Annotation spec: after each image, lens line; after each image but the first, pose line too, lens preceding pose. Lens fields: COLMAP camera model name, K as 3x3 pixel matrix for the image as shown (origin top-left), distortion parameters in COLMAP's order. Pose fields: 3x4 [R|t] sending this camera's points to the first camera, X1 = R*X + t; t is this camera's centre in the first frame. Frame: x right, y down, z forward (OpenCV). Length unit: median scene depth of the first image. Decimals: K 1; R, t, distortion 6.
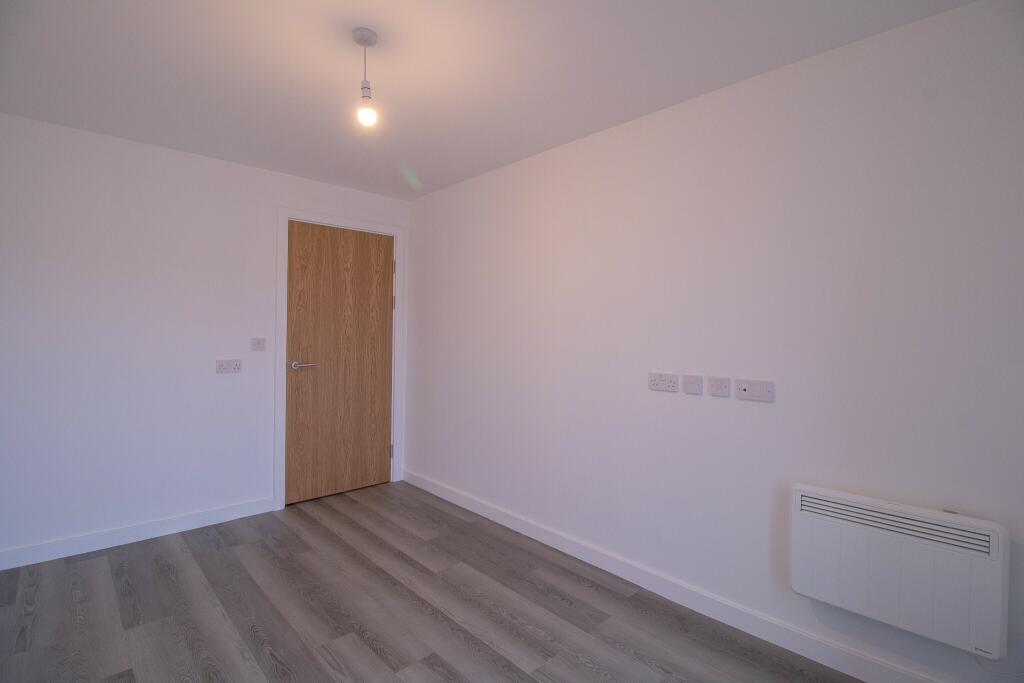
lens RADIAL K [[477.6, 0, 512.0], [0, 477.6, 341.5], [0, 0, 1]] dist [0.002412, 0.000482]
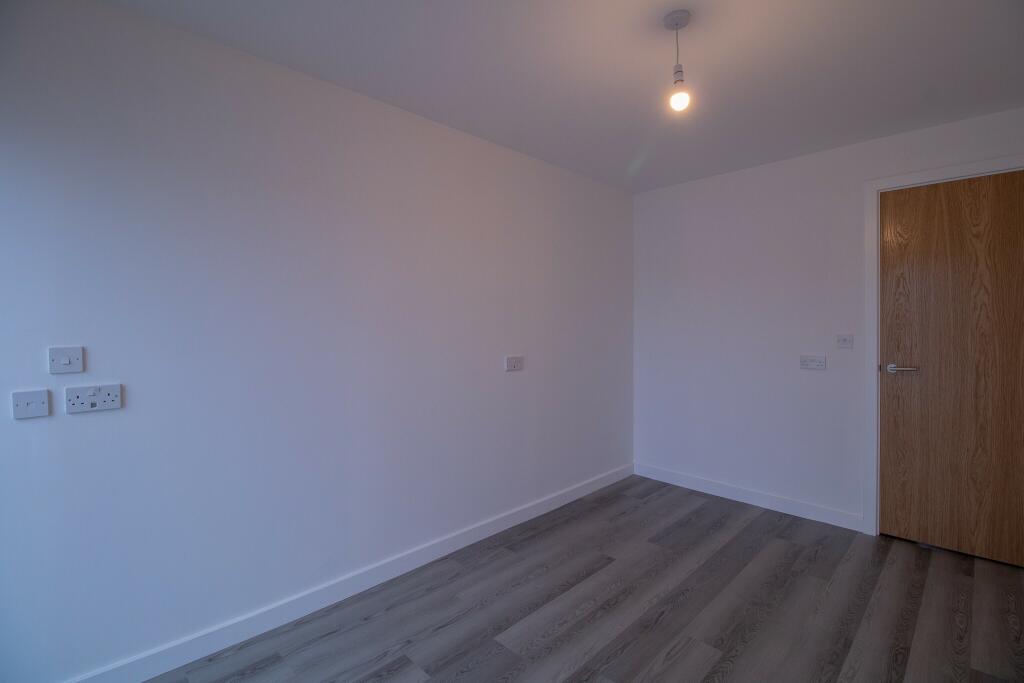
lens RADIAL K [[470.4, 0, 512.0], [0, 470.4, 341.5], [0, 0, 1]] dist [-0.025742, -0.000028]
pose [[0.022348, 0.022666, -0.999493, 0.325285], [-0.013151, 0.999663, 0.022376, -0.004617], [0.999664, 0.012644, 0.022638, 0.342108]]
